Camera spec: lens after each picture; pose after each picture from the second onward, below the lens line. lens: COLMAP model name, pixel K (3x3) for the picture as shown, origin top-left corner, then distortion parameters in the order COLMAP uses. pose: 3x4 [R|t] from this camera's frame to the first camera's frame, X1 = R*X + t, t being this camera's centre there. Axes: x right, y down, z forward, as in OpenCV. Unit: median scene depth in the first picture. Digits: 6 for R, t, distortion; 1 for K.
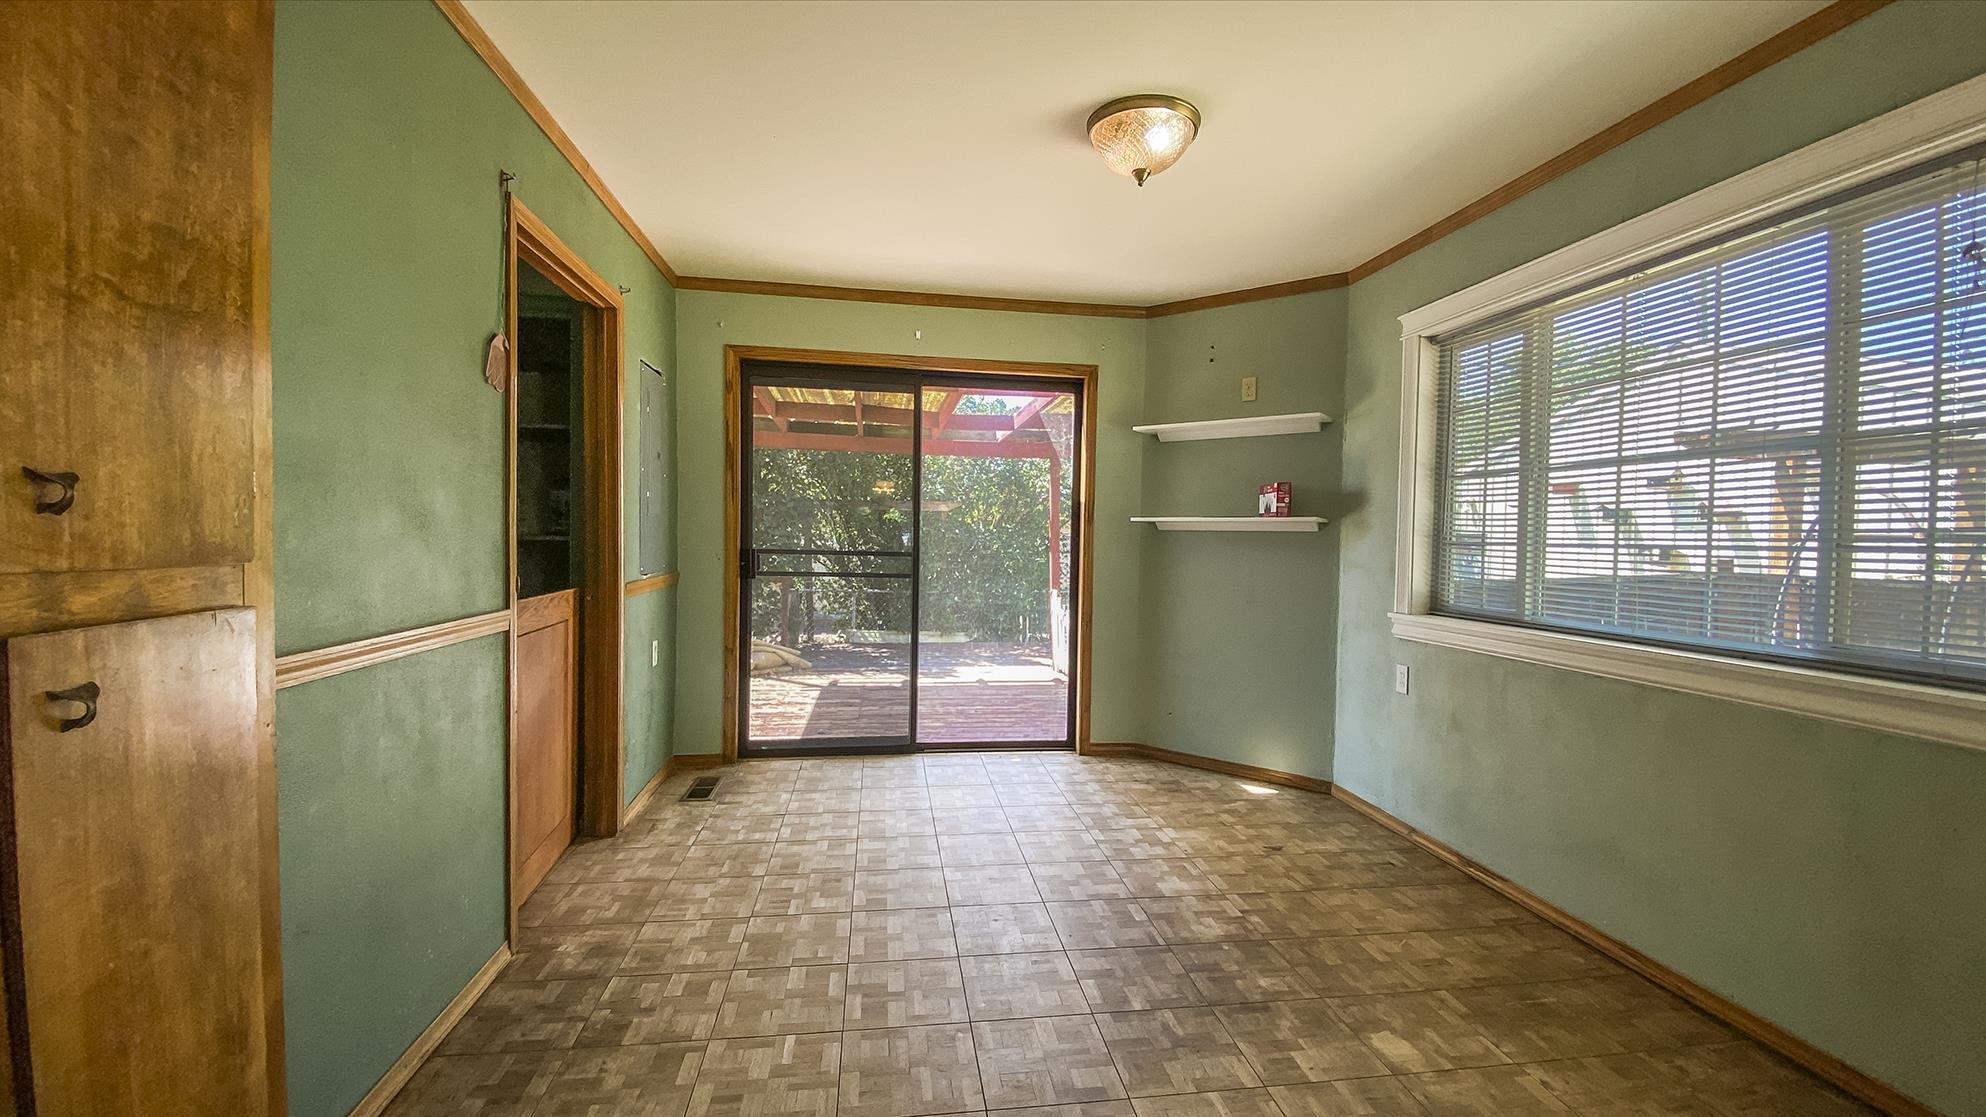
lens RADIAL K [[794.6, 0, 993.0], [0, 794.6, 558.5], [0, 0, 1]] dist [0.023080, -0.020513]
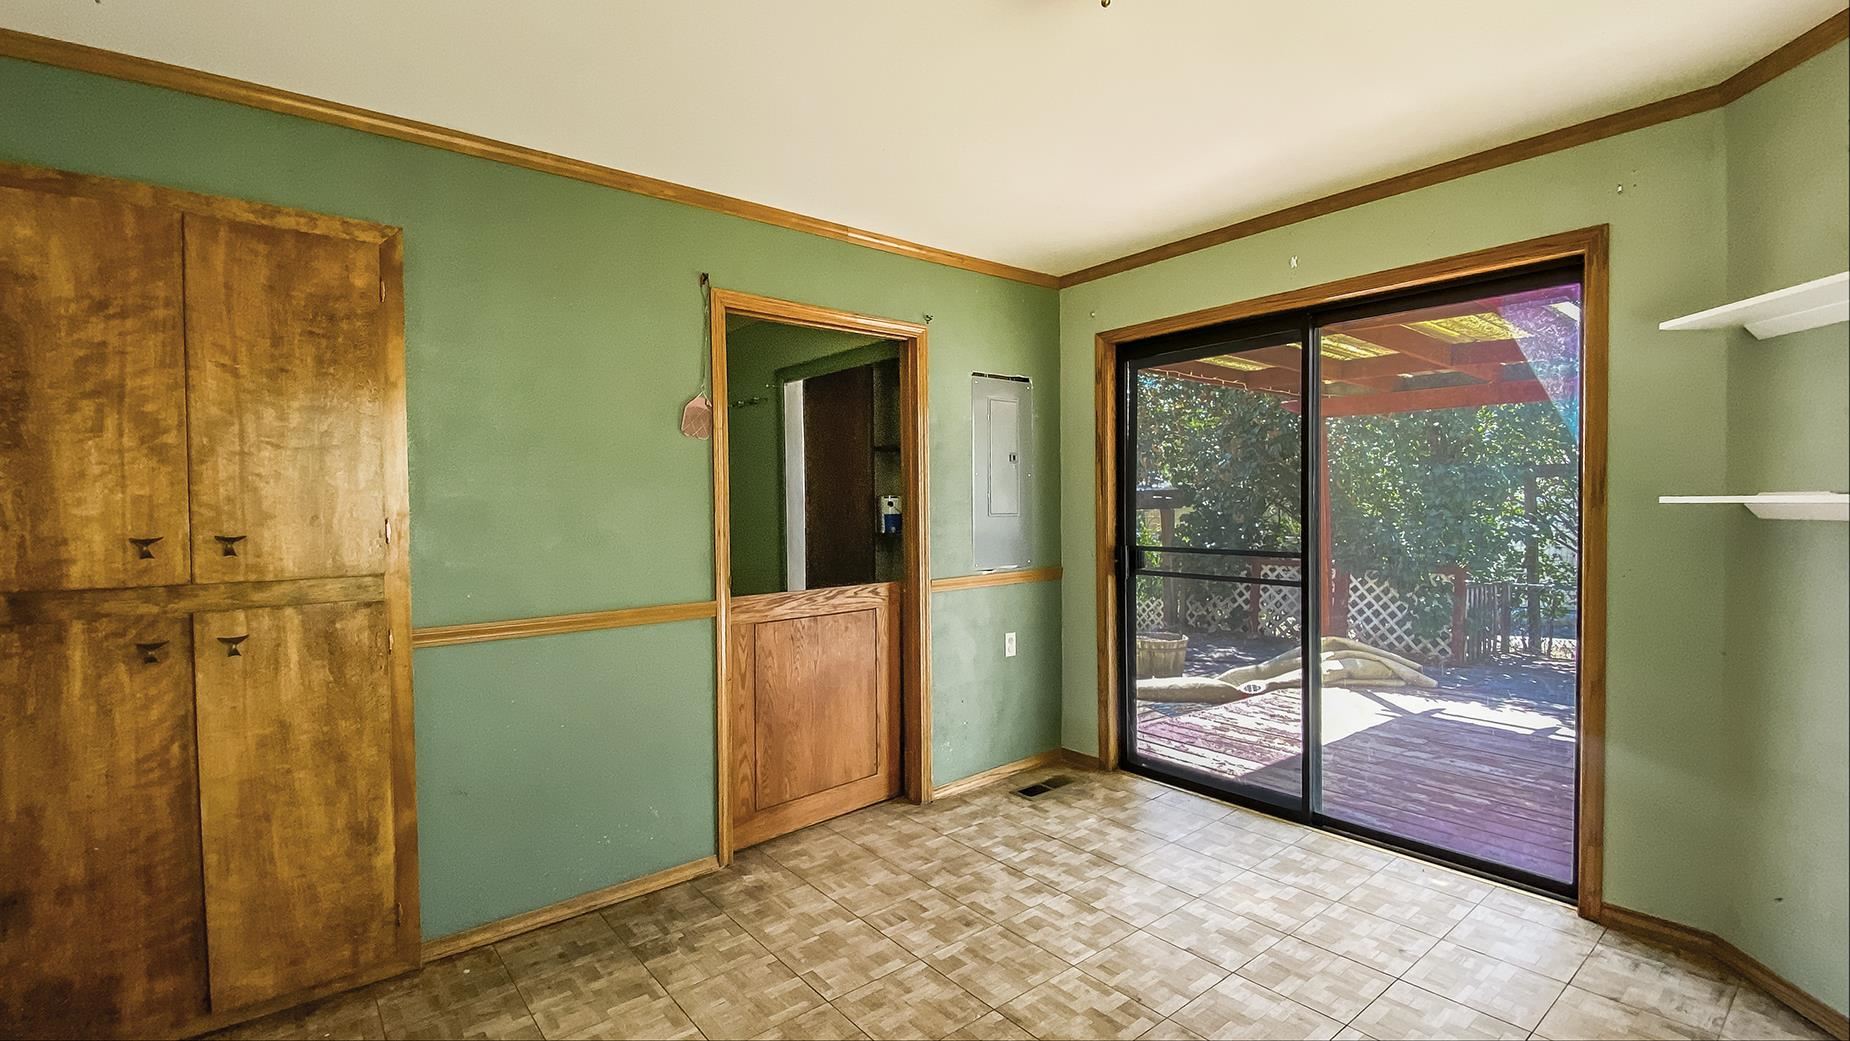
lens RADIAL K [[804.2, 0, 955.1], [0, 804.2, 520.4], [0, 0, 1]] dist [0.034487, -0.030240]
pose [[0.528320, -0.008041, -0.849007, 0.467859], [-0.002270, 0.999938, -0.010884, -0.035848], [0.849042, 0.007678, 0.528269, 0.400092]]
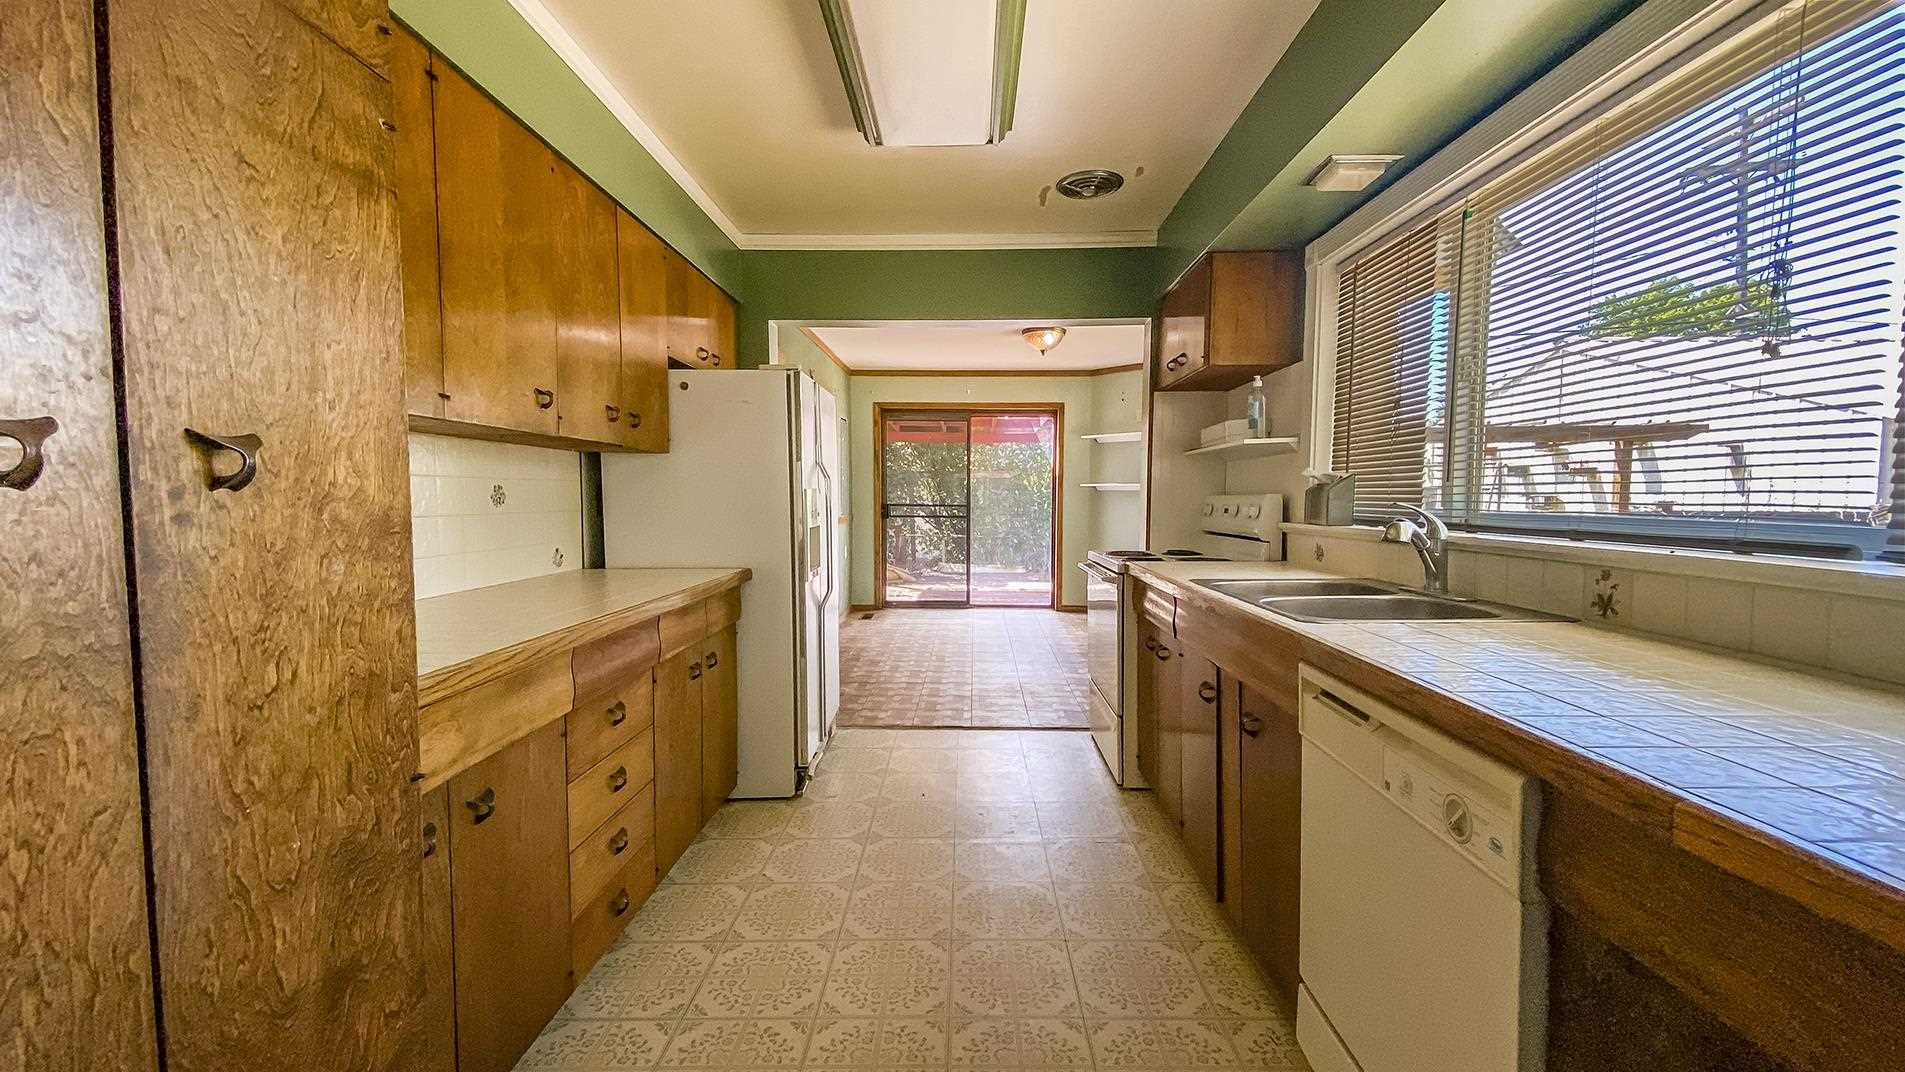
lens RADIAL K [[770.9, 0, 951.1], [0, 770.9, 542.0], [0, 0, 1]] dist [0.070623, -0.021858]
pose [[0.984838, -0.004349, -0.173424, 0.229923], [0.009701, 0.999502, 0.030020, 0.034055], [0.173207, -0.031247, 0.984390, -1.060597]]
